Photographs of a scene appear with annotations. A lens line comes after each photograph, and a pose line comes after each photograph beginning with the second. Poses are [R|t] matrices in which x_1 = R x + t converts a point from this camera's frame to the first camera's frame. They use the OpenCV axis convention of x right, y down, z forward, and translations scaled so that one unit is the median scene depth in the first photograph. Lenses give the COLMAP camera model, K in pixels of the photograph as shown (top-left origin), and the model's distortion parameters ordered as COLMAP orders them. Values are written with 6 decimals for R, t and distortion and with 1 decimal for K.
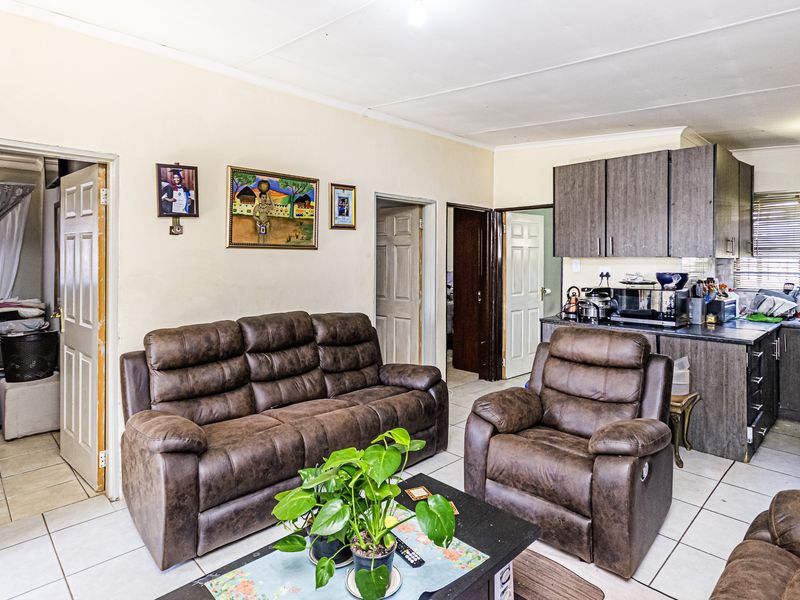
lens RADIAL K [[463.4, 0, 403.7], [0, 463.4, 258.4], [0, 0, 1]] dist [0.004422, 0.001111]
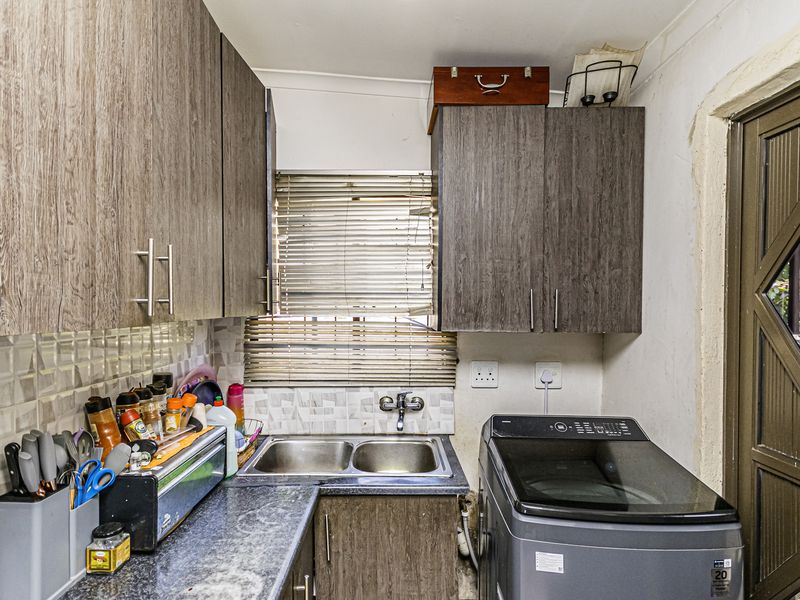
lens RADIAL K [[424.6, 0, 388.8], [0, 424.6, 307.8], [0, 0, 1]] dist [-0.001474, 0.006567]
pose [[0.697015, -0.008266, 0.717009, 0.560179], [0.001038, 0.999944, 0.010519, -0.011560], [-0.717056, -0.006587, 0.696985, 0.667265]]
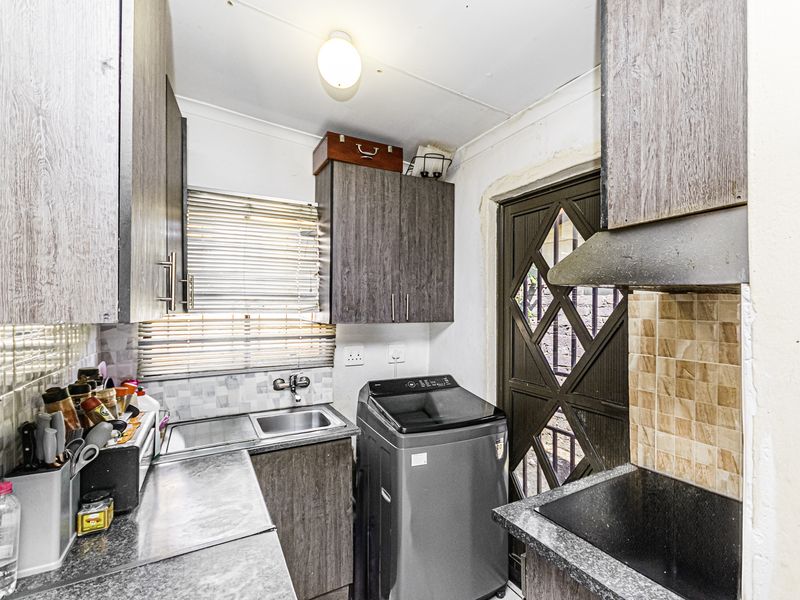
lens RADIAL K [[386.1, 0, 404.3], [0, 386.1, 304.0], [0, 0, 1]] dist [0.000589, 0.000310]
pose [[0.279131, 0.002768, 0.960249, 0.439805], [0.002553, 0.999990, -0.003625, -0.008859], [-0.960250, 0.003463, 0.279121, 0.681364]]
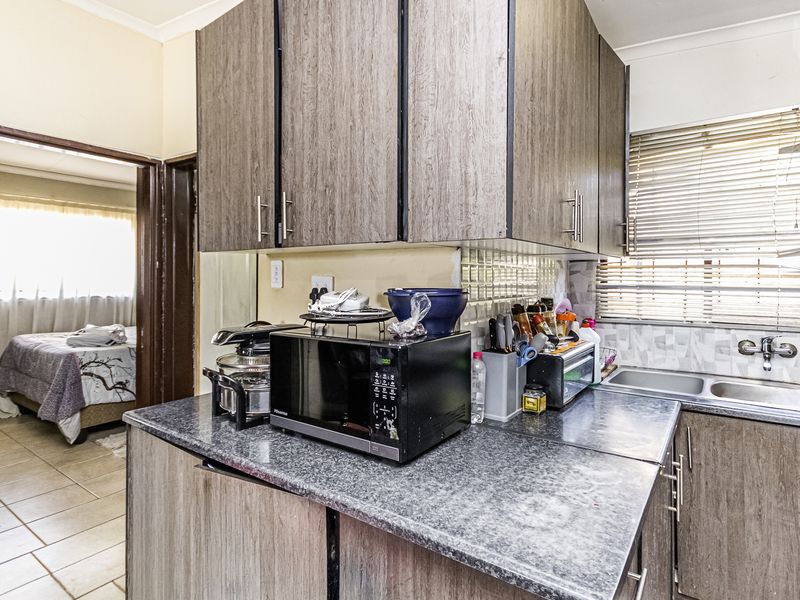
lens RADIAL K [[424.6, 0, 430.0], [0, 424.6, 273.9], [0, 0, 1]] dist [-0.001474, 0.006567]
pose [[0.980028, 0.002018, 0.198852, 0.465178], [-0.002449, 0.999995, 0.001924, 0.016914], [-0.198847, -0.002372, 0.980028, 0.610392]]
